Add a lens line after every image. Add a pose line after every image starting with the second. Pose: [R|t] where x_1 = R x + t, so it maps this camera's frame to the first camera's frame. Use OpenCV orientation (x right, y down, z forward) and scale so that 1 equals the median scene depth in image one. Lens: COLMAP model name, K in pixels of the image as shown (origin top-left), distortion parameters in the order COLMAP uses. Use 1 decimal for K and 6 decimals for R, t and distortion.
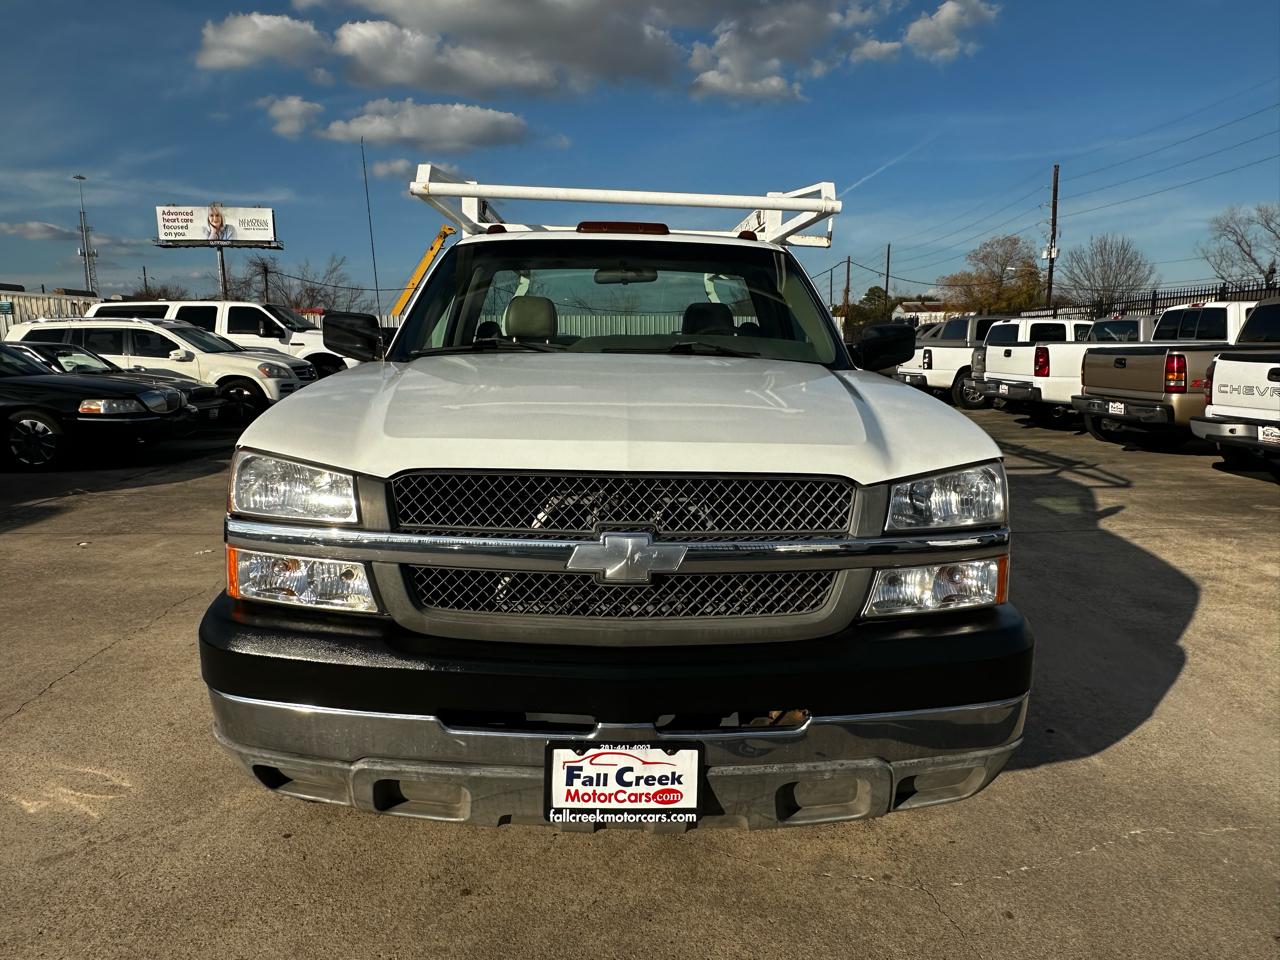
lens RADIAL K [[805.3, 0, 637.7], [0, 805.3, 499.6], [0, 0, 1]] dist [-0.005876, 0.004158]
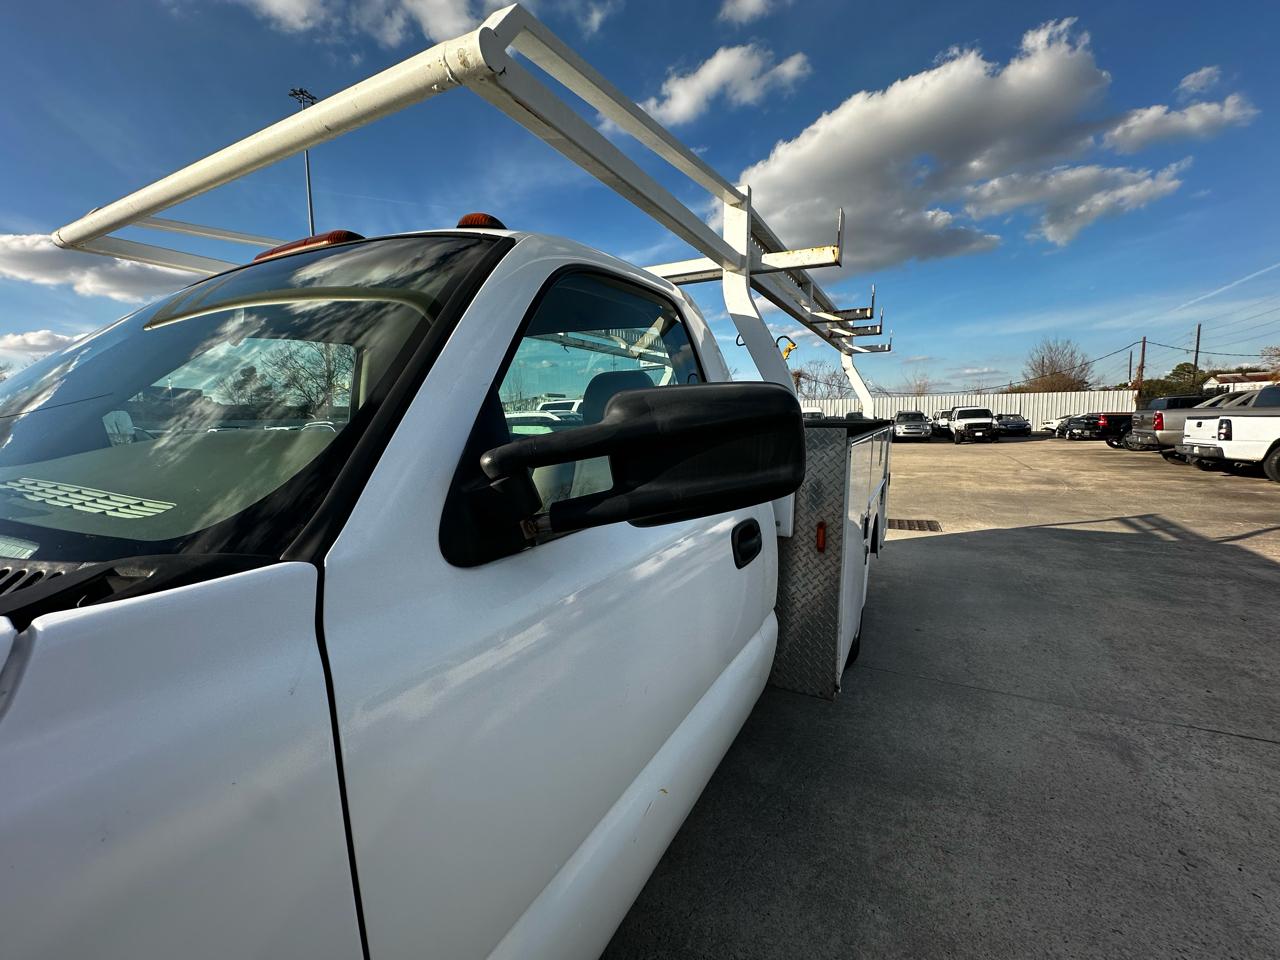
lens RADIAL K [[506.3, 0, 639.5], [0, 506.3, 485.3], [0, 0, 1]] dist [-0.006251, 0.001595]
pose [[0.859084, 0.047593, -0.509617, 0.171944], [-0.079306, 0.996020, -0.040670, -0.072936], [0.505653, 0.075355, 0.859440, 0.357039]]
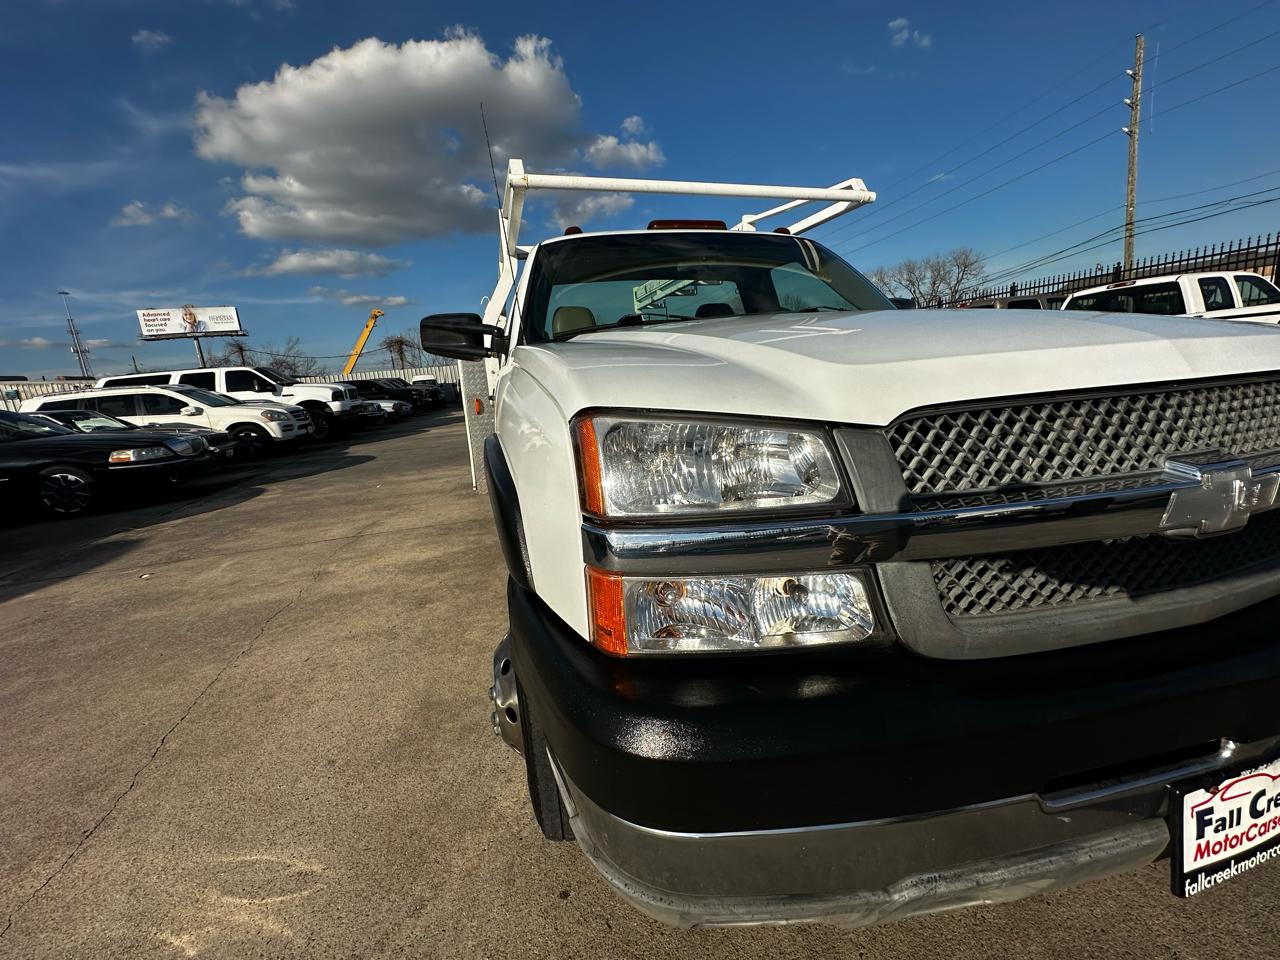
lens RADIAL K [[506.3, 0, 637.9], [0, 506.3, 484.3], [0, 0, 1]] dist [-0.006251, 0.001595]
pose [[0.969192, -0.131064, 0.208542, -0.123148], [0.126970, 0.991359, 0.032958, -0.004046], [-0.211060, -0.005464, 0.977458, 0.139992]]
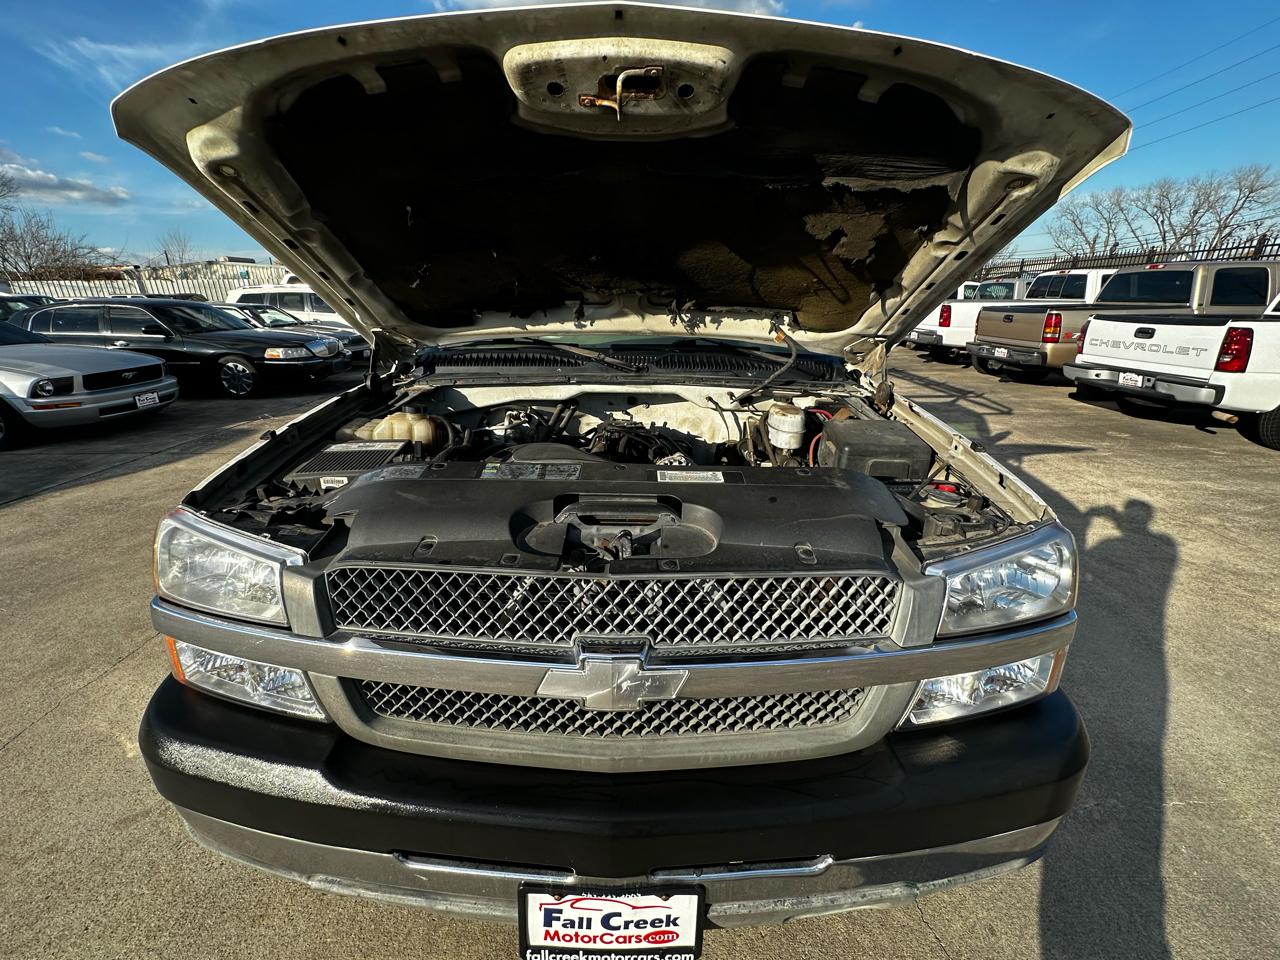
lens RADIAL K [[506.3, 0, 638.1], [0, 506.3, 478.9], [0, 0, 1]] dist [-0.006251, 0.001595]
pose [[0.999366, 0.007829, -0.034722, 0.005591], [-0.002300, 0.987672, 0.156521, -0.042057], [0.035519, -0.156342, 0.987064, 0.111502]]
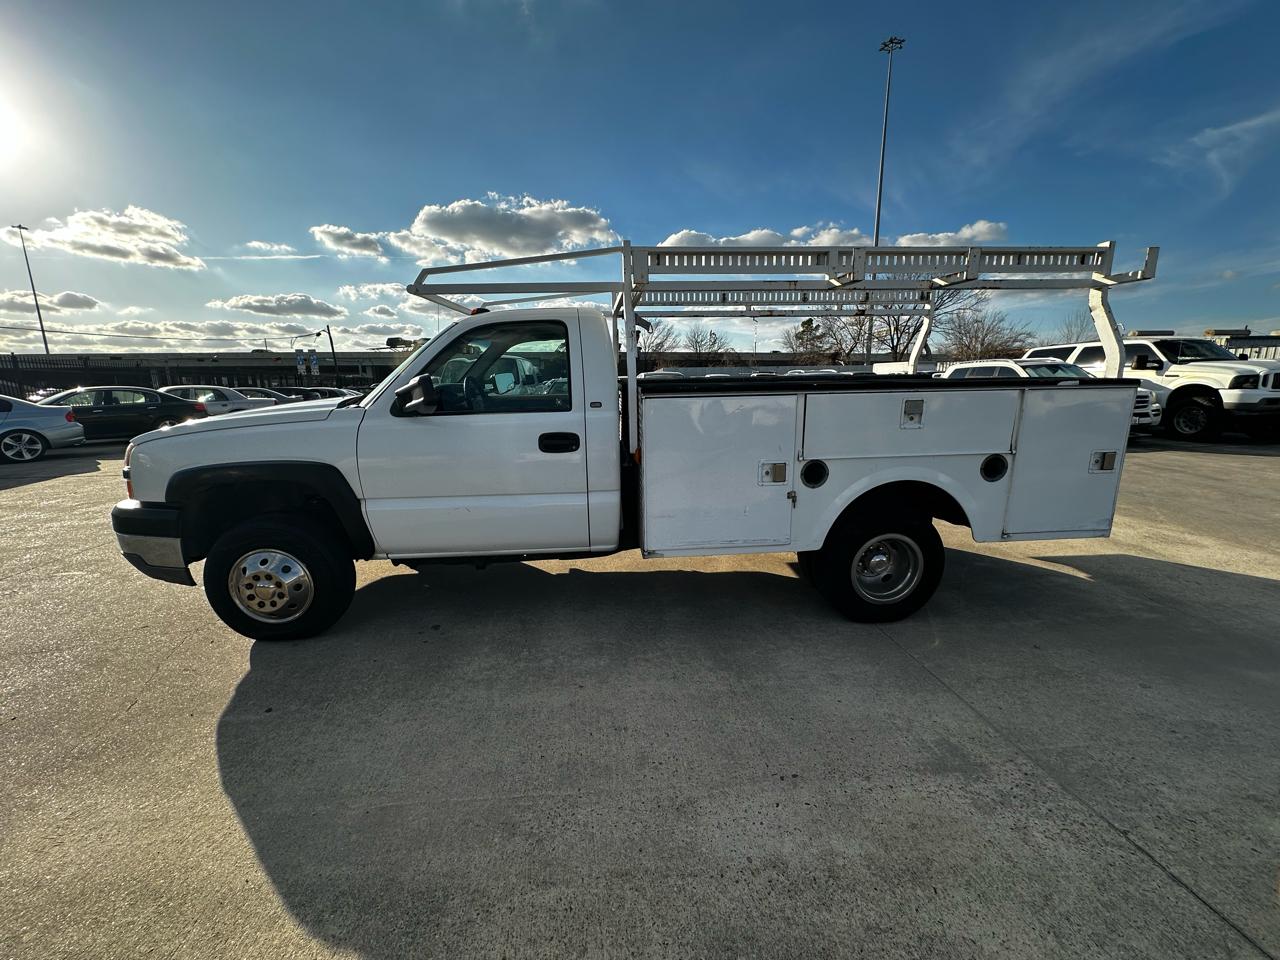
lens RADIAL K [[506.3, 0, 642.9], [0, 506.3, 487.2], [0, 0, 1]] dist [-0.006251, 0.001595]
pose [[0.061229, 0.205937, -0.976648, 0.477571], [-0.176903, 0.965232, 0.192439, -0.112766], [0.982322, 0.160989, 0.095531, 0.554942]]
